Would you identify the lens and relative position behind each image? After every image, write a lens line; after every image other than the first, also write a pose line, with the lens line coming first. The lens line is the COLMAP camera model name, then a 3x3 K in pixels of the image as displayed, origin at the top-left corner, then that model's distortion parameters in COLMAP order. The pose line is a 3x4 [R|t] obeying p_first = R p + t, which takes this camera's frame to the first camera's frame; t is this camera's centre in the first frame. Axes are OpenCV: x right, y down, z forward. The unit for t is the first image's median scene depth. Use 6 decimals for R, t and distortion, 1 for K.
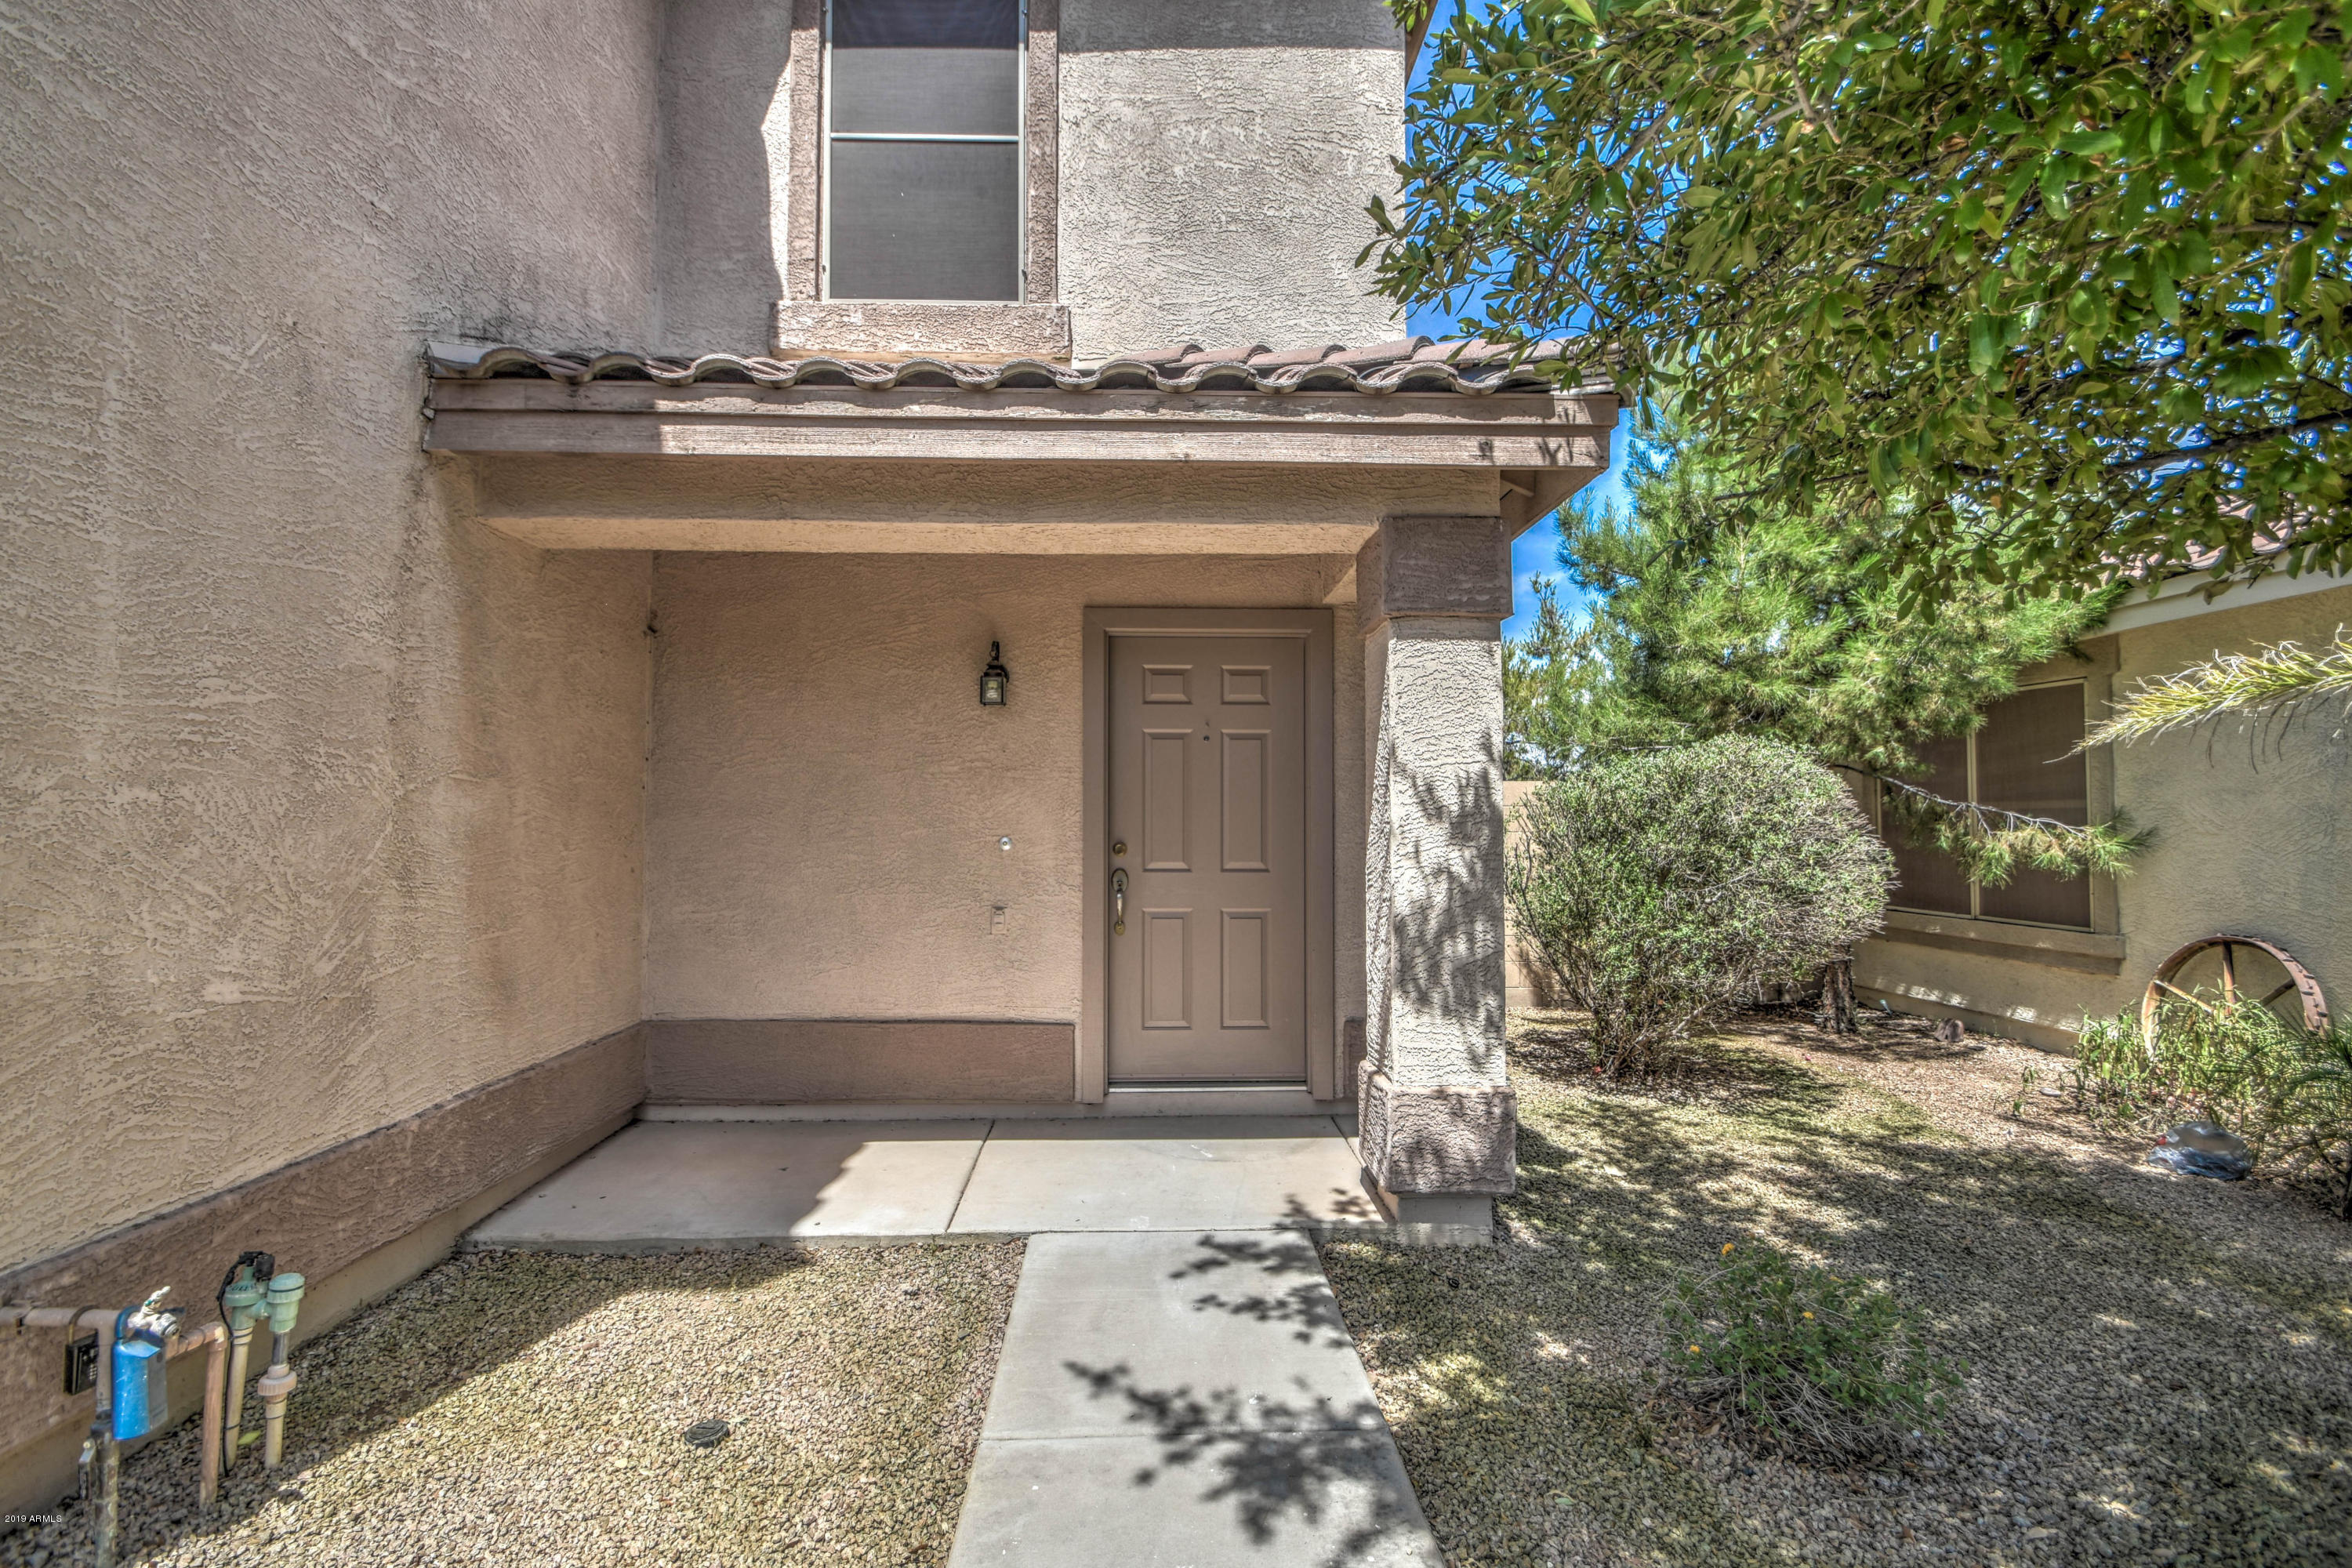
lens RADIAL K [[1019.6, 0, 1195.8], [0, 1019.6, 796.3], [0, 0, 1]] dist [0.011335, -0.012795]
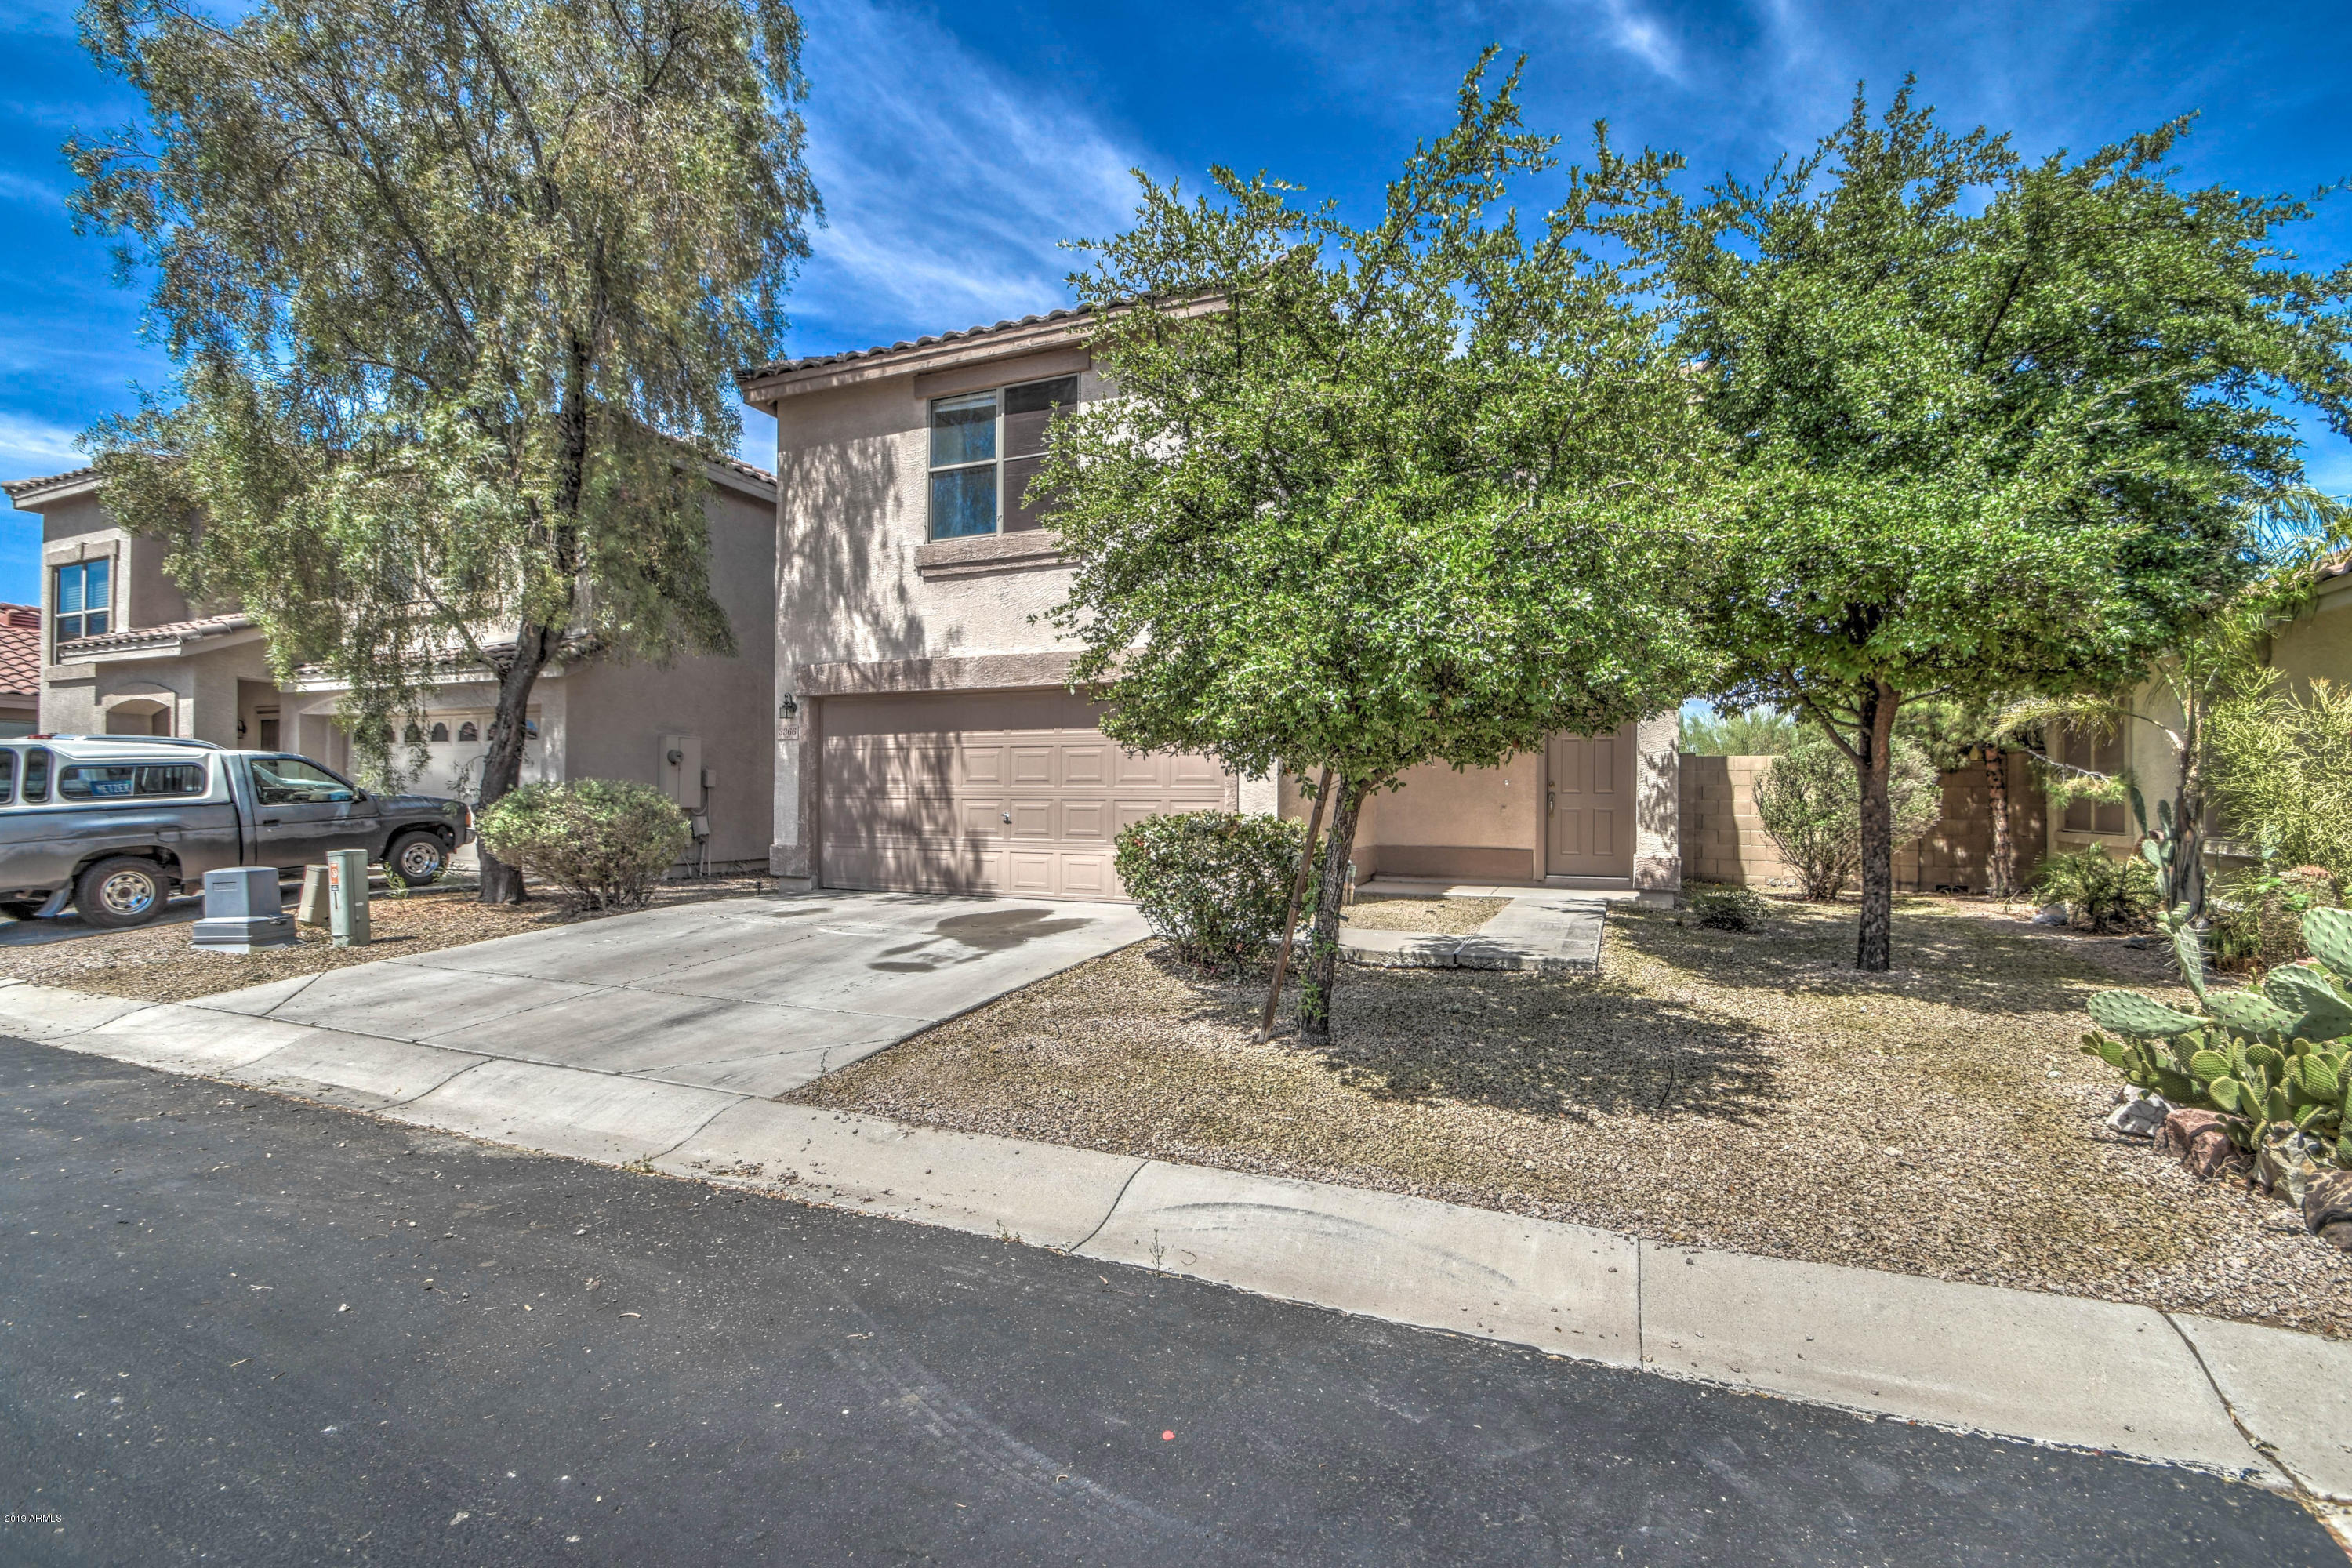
lens RADIAL K [[1019.6, 0, 1195.8], [0, 1019.6, 796.3], [0, 0, 1]] dist [0.011335, -0.012795]
pose [[0.901908, 0.006035, -0.431885, 0.294861], [0.003192, 0.999782, 0.020637, 0.034435], [0.431915, -0.019991, 0.901693, -2.176438]]
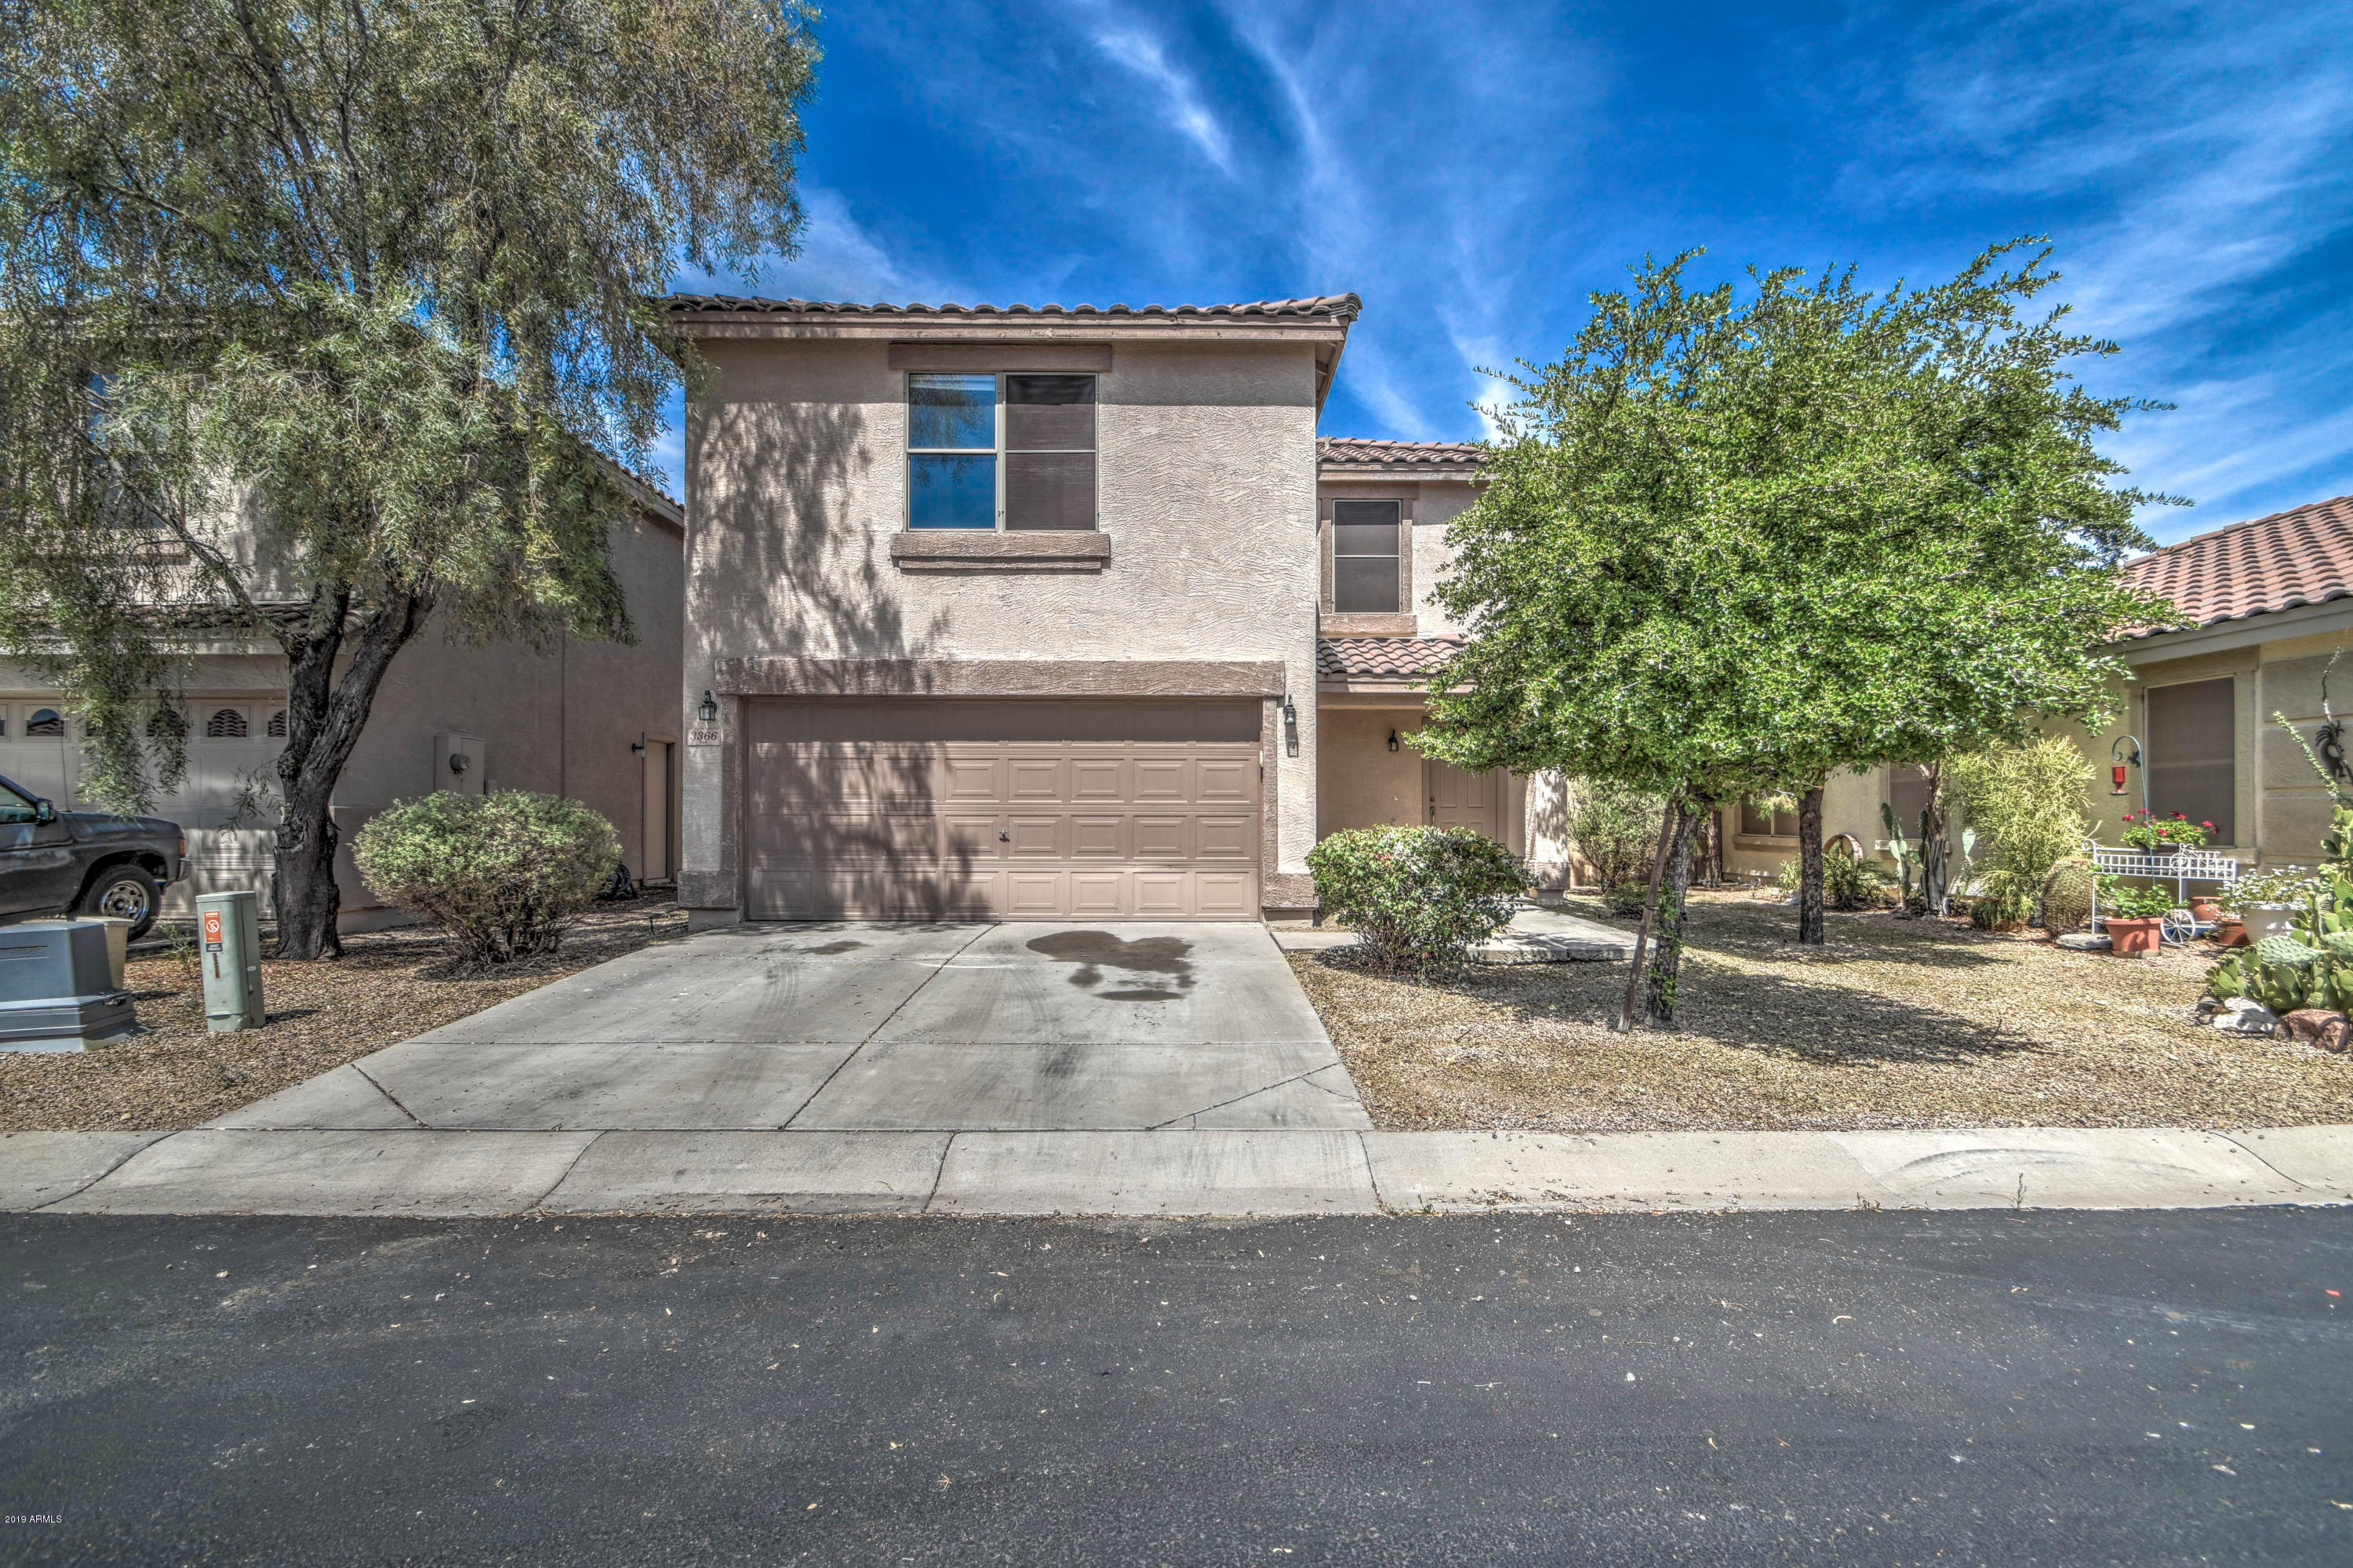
lens RADIAL K [[1020.1, 0, 1196.3], [0, 1020.1, 796.3], [0, 0, 1]] dist [0.011335, -0.012795]
pose [[0.999253, 0.003500, -0.038492, -0.805088], [-0.003196, 0.999963, 0.007957, 0.028626], [0.038518, -0.007828, 0.999227, -2.463278]]
